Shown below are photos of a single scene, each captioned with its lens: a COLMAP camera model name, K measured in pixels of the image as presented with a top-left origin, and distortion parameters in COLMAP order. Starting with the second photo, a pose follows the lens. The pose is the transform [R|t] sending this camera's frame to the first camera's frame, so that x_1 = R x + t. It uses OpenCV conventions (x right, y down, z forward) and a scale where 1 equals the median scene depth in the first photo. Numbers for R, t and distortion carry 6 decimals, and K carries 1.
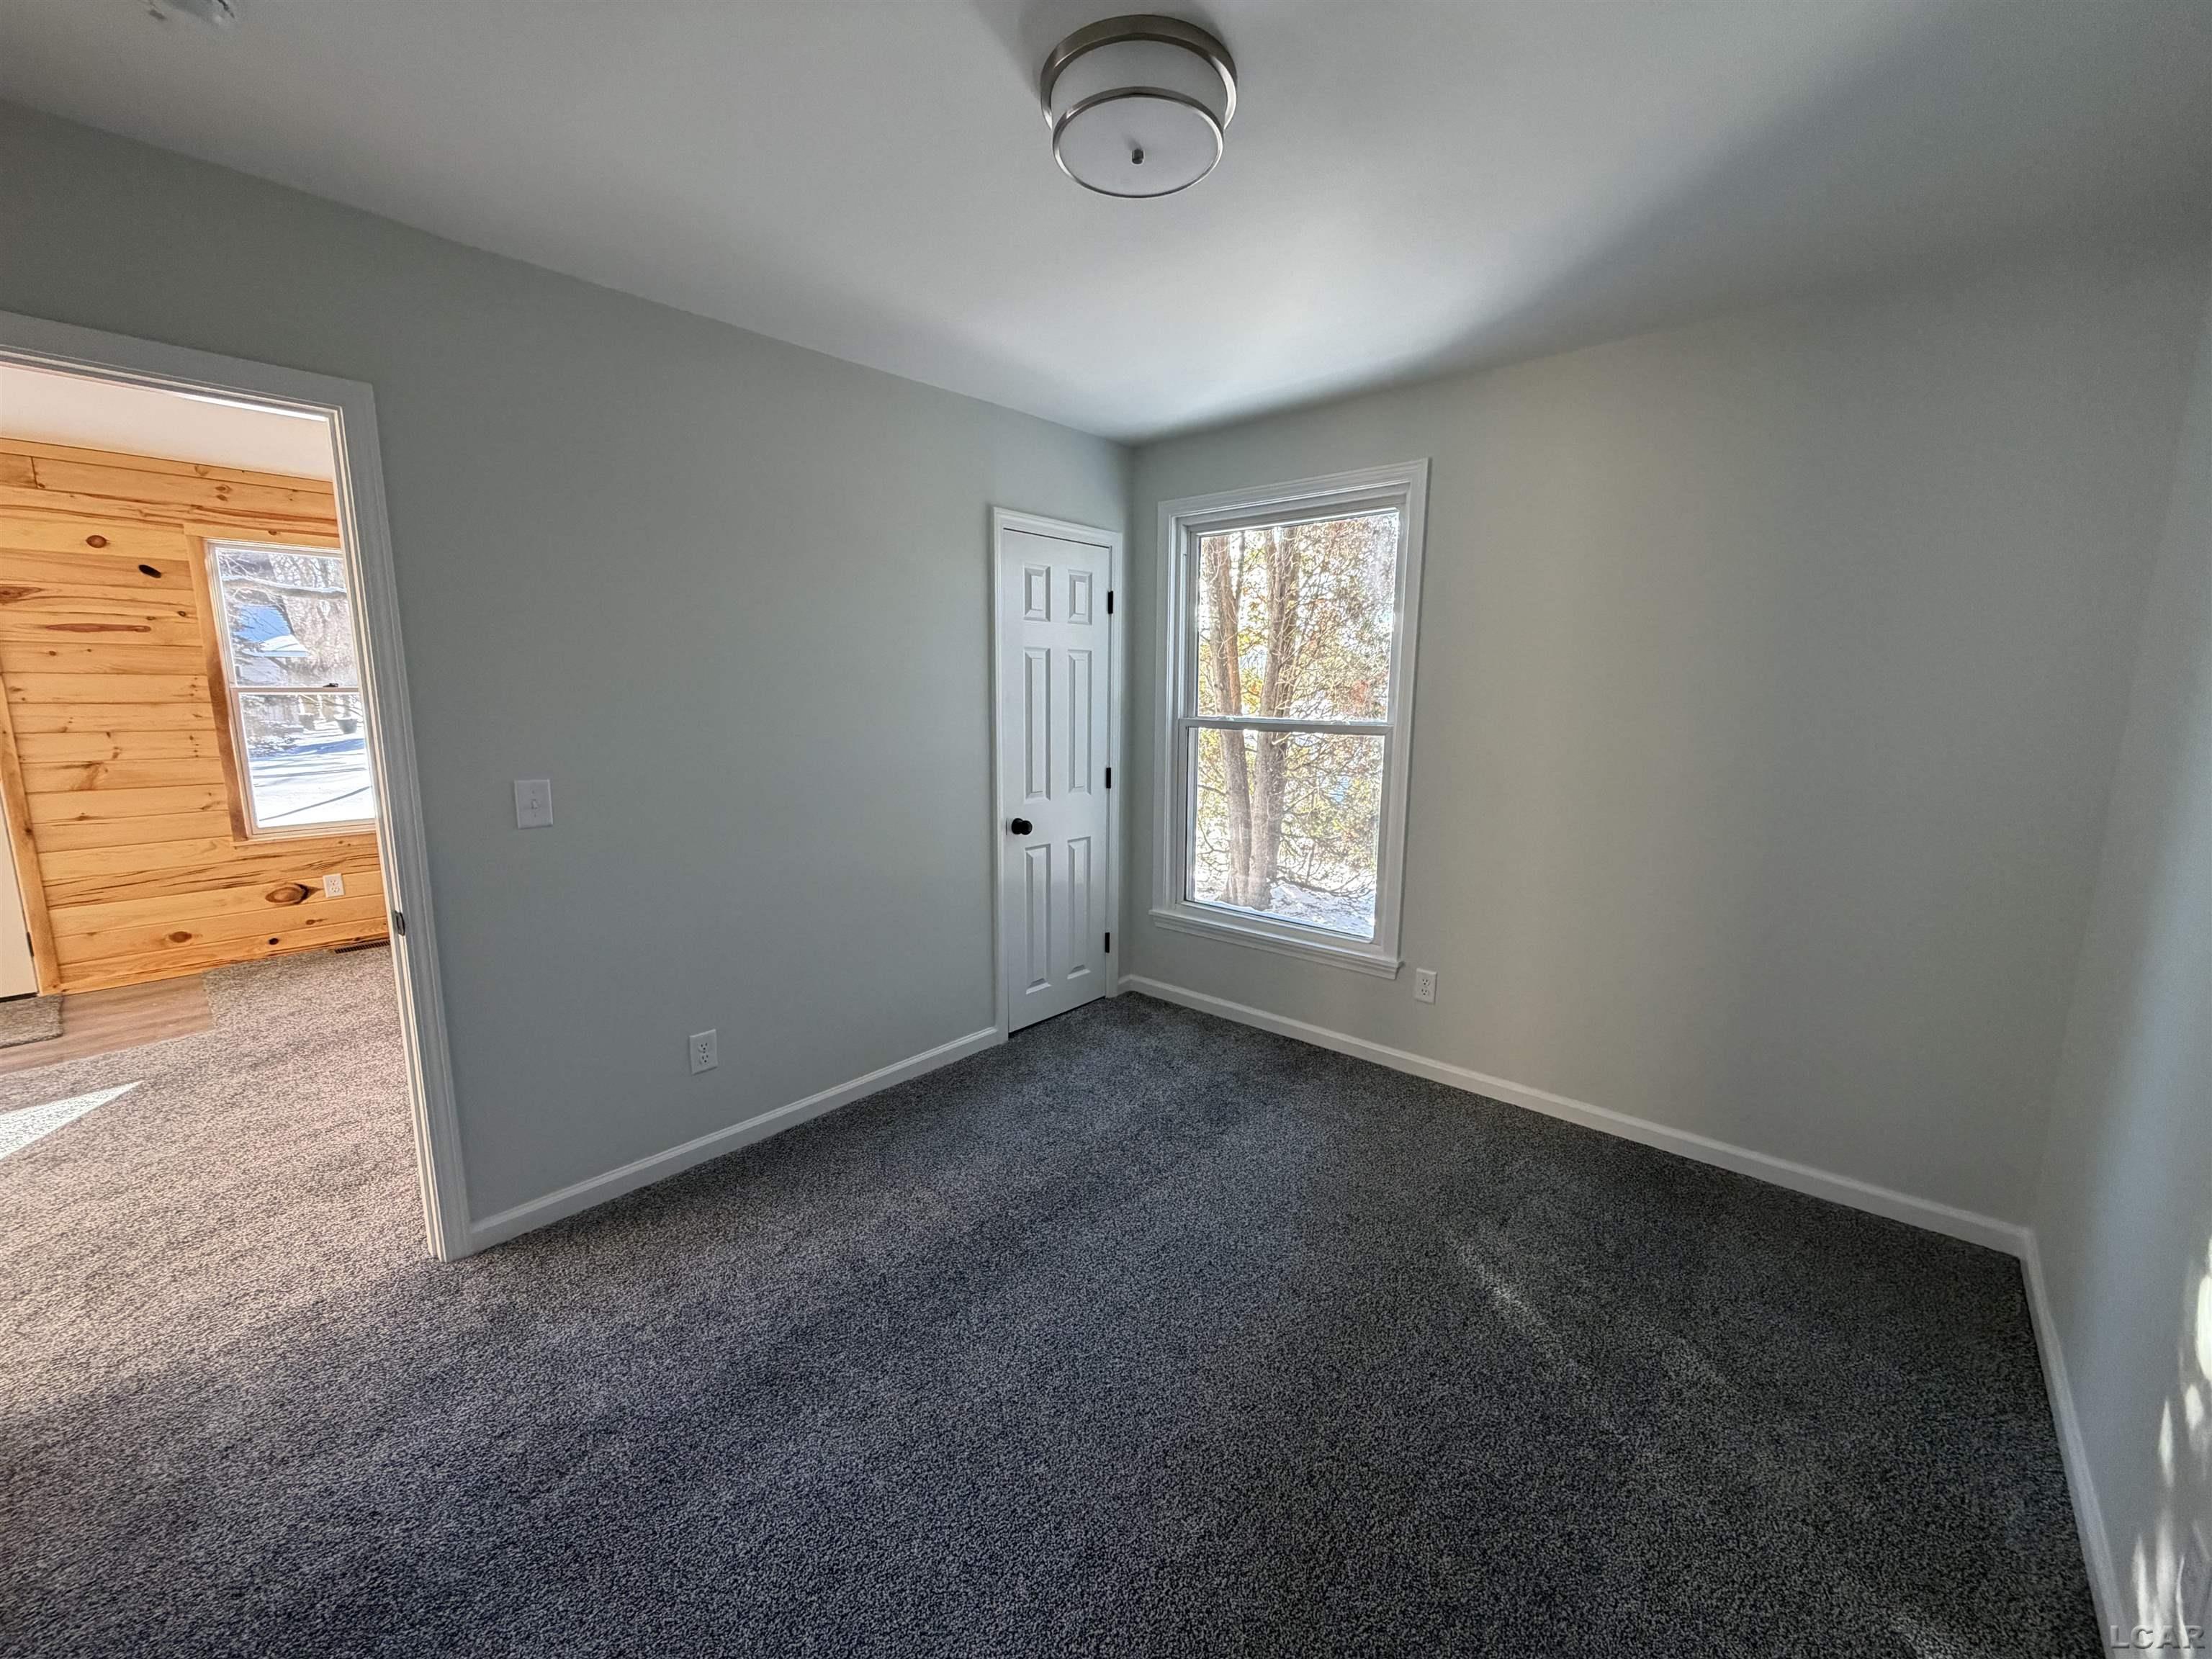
lens RADIAL K [[878.6, 0, 1096.4], [0, 878.6, 832.9], [0, 0, 1]] dist [-0.002351, 0.000285]
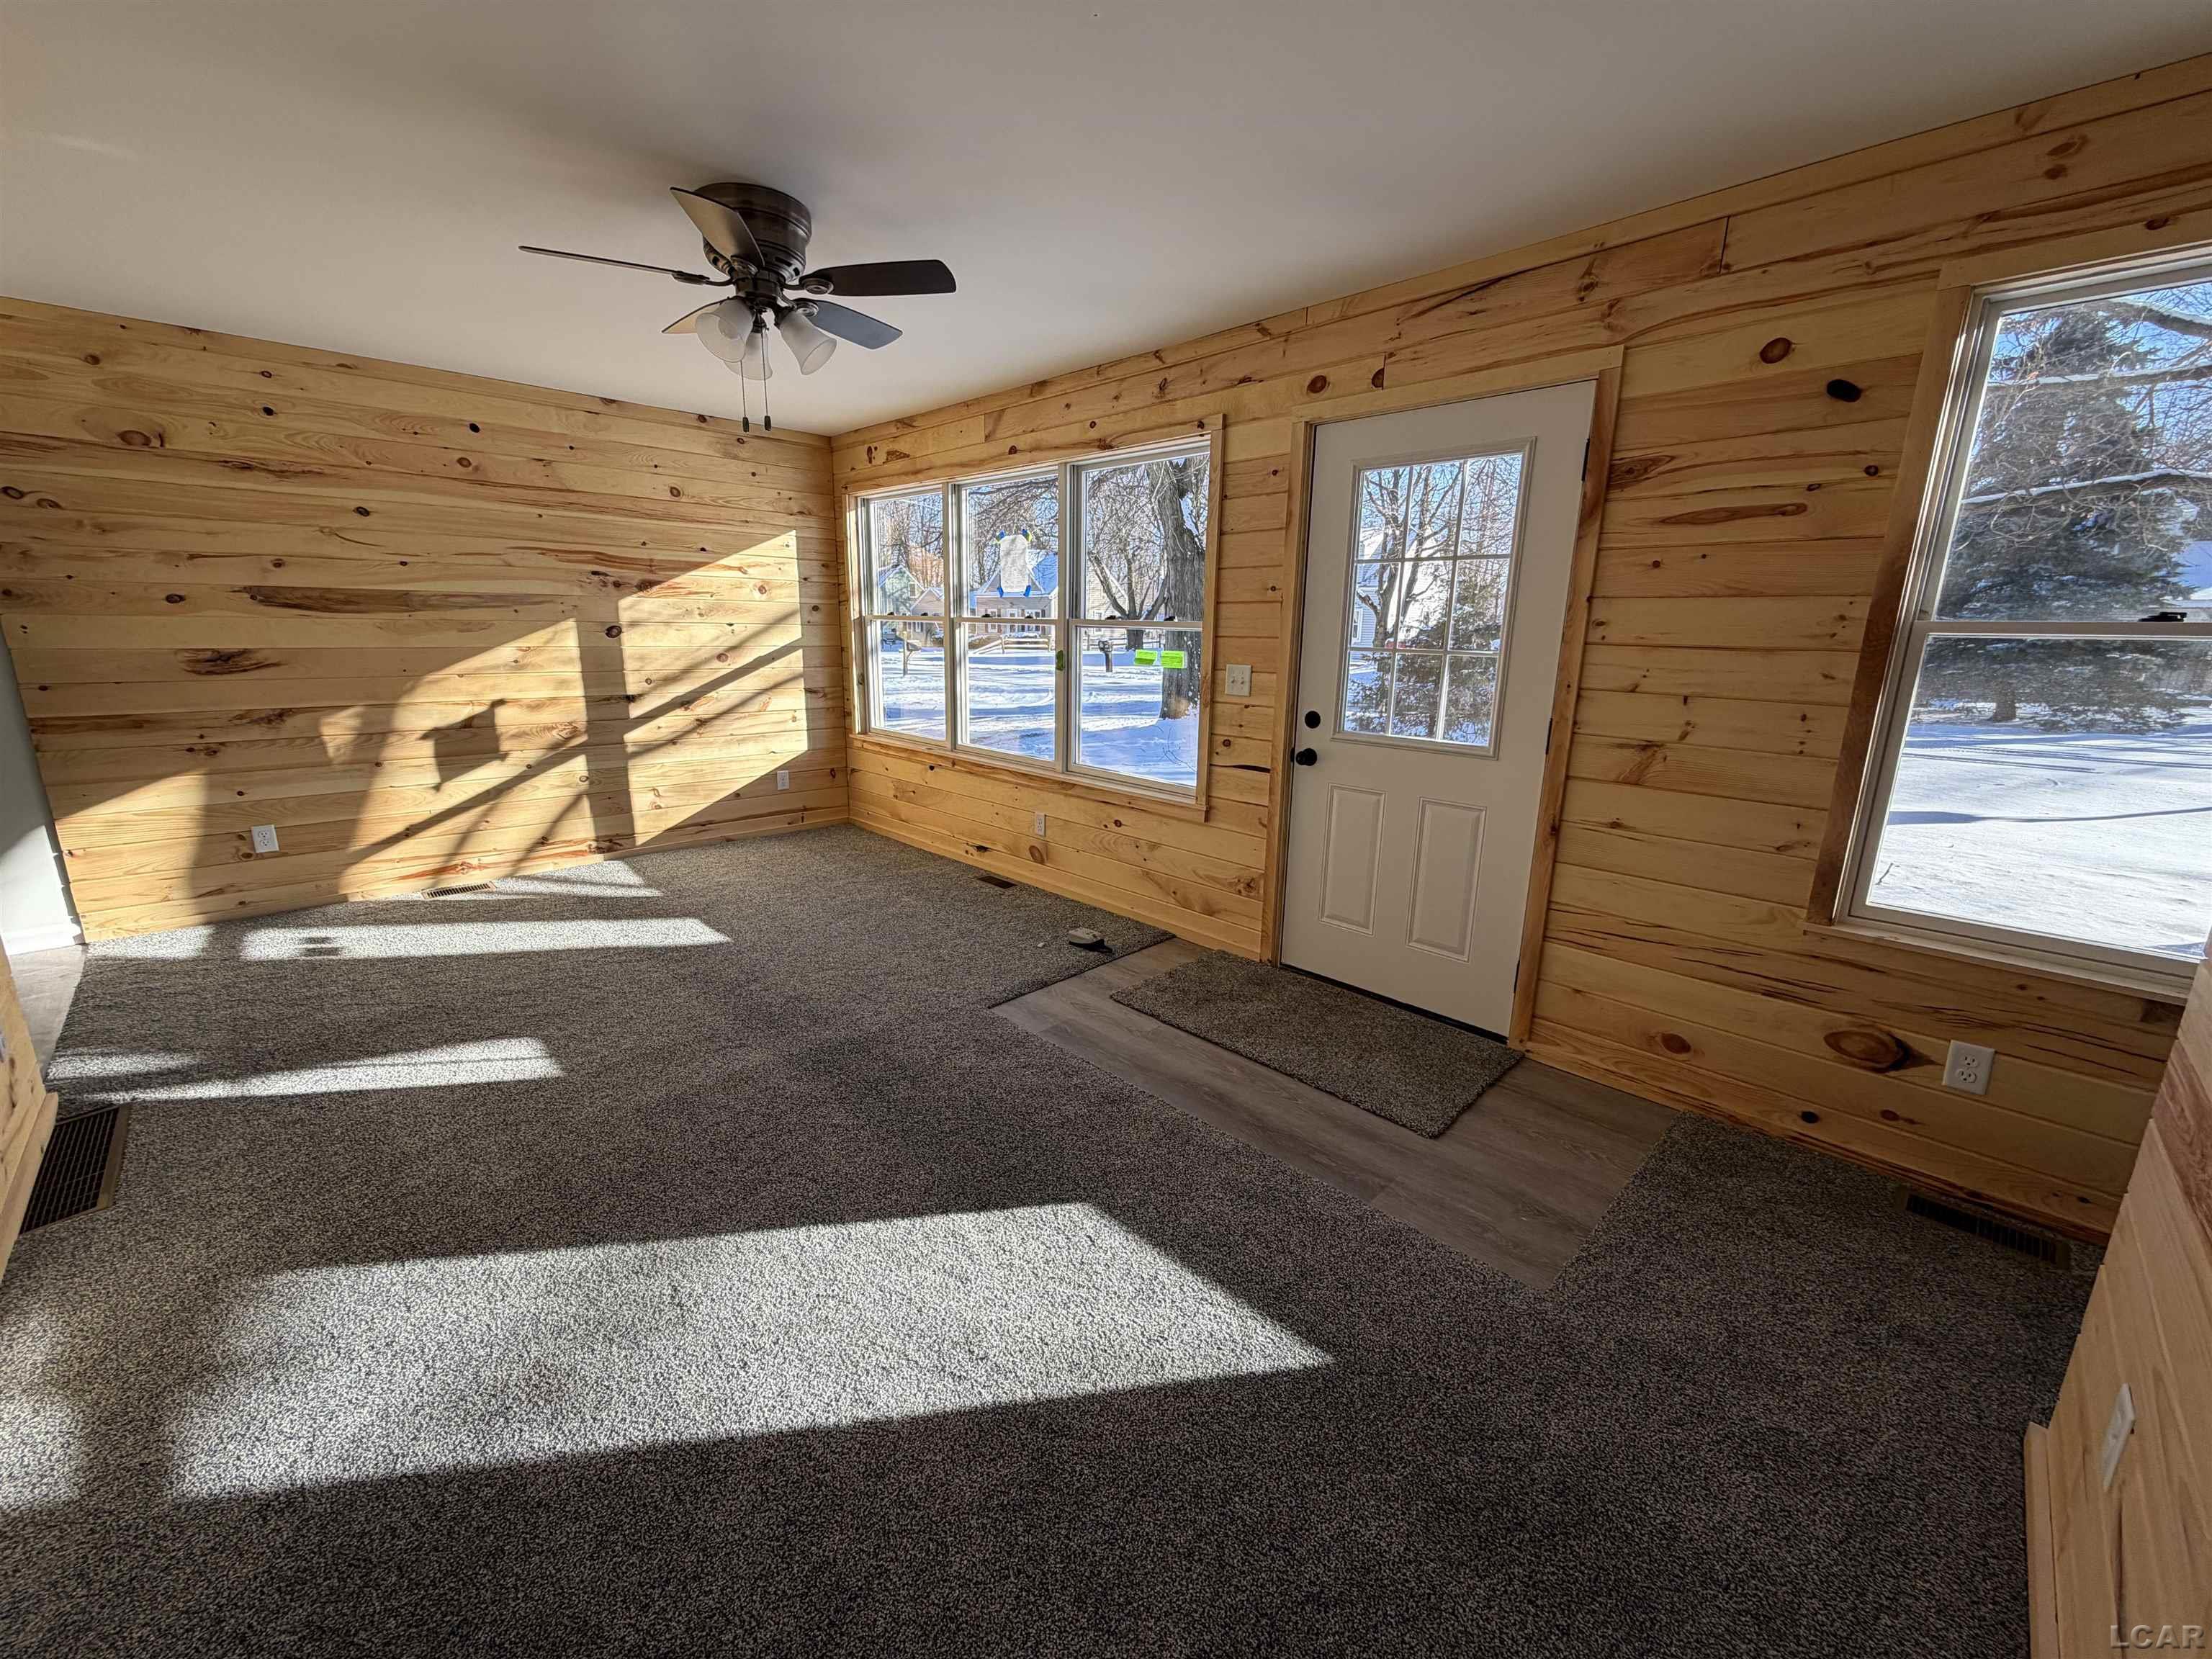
lens RADIAL K [[878.6, 0, 1096.4], [0, 878.6, 832.9], [0, 0, 1]] dist [-0.002351, 0.000285]
pose [[-0.069188, 0.222927, -0.972377, -0.494326], [-0.179307, 0.956060, 0.231945, -0.092023], [0.981357, 0.190401, -0.026175, 0.635082]]
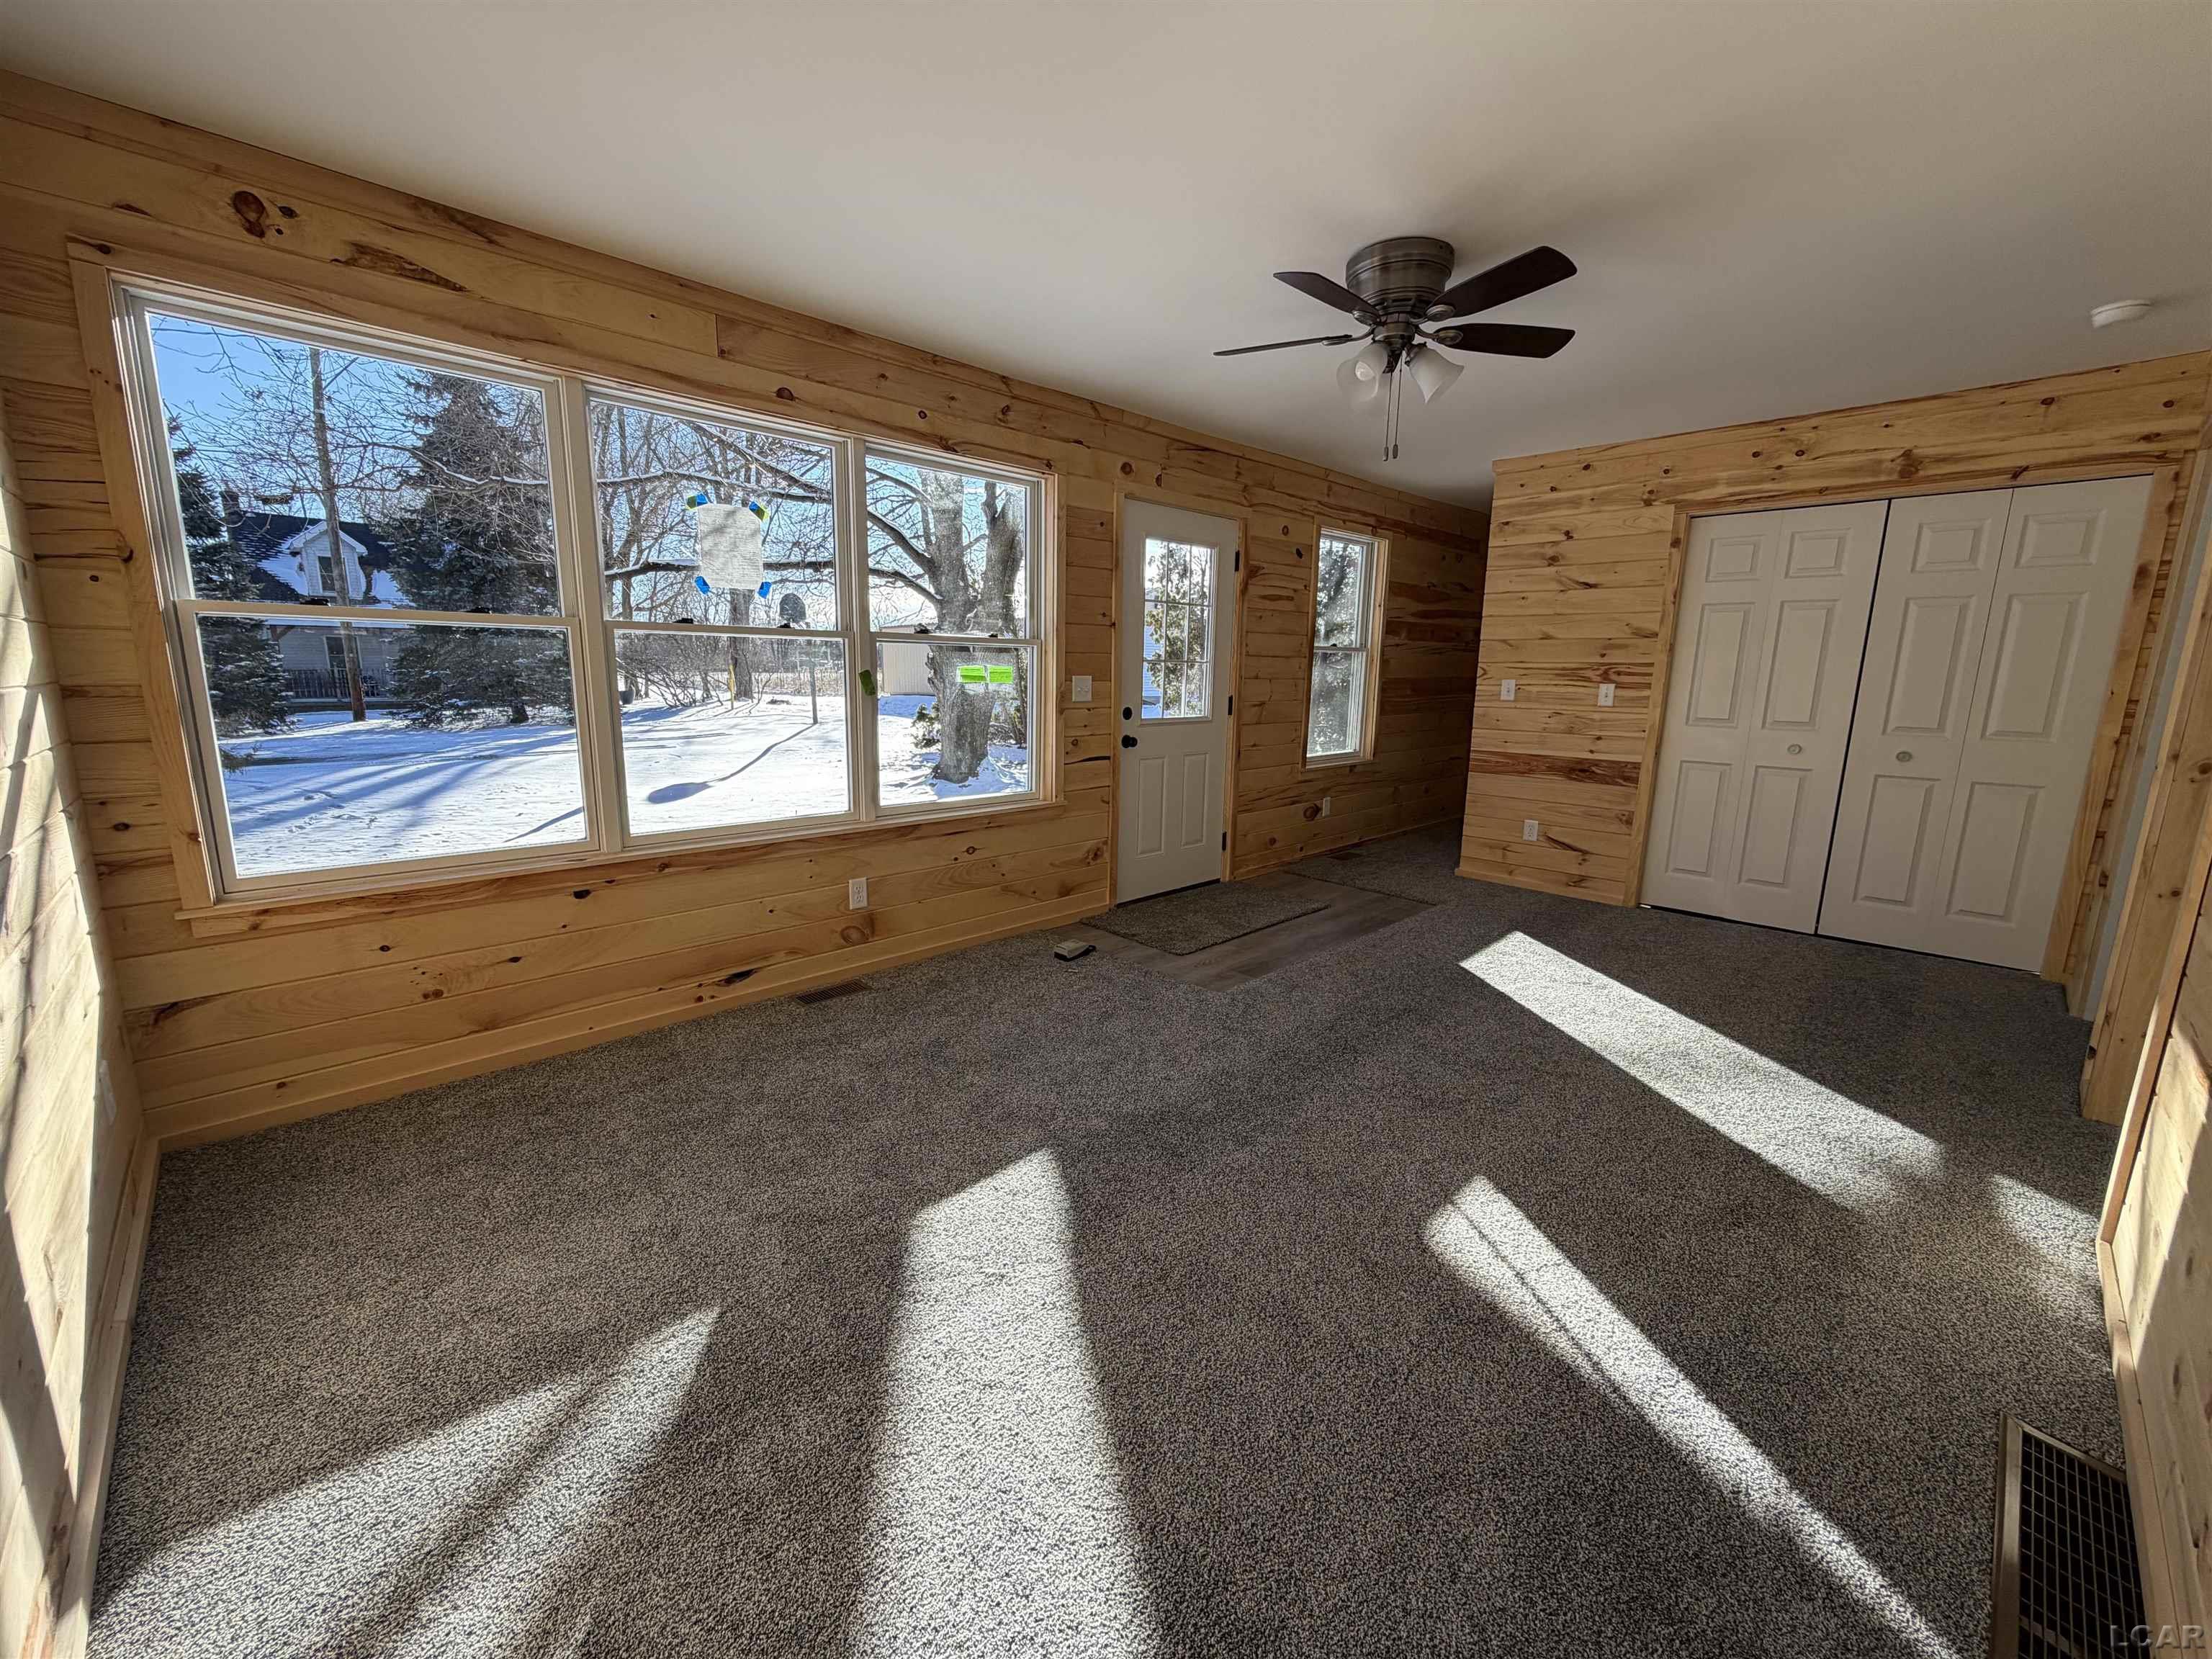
lens RADIAL K [[878.6, 0, 1096.4], [0, 878.6, 832.9], [0, 0, 1]] dist [-0.002351, 0.000285]
pose [[0.997460, 0.018103, -0.068893, -1.283952], [-0.016443, 0.999562, 0.024587, 0.083778], [0.069308, -0.023392, 0.997321, -0.313772]]
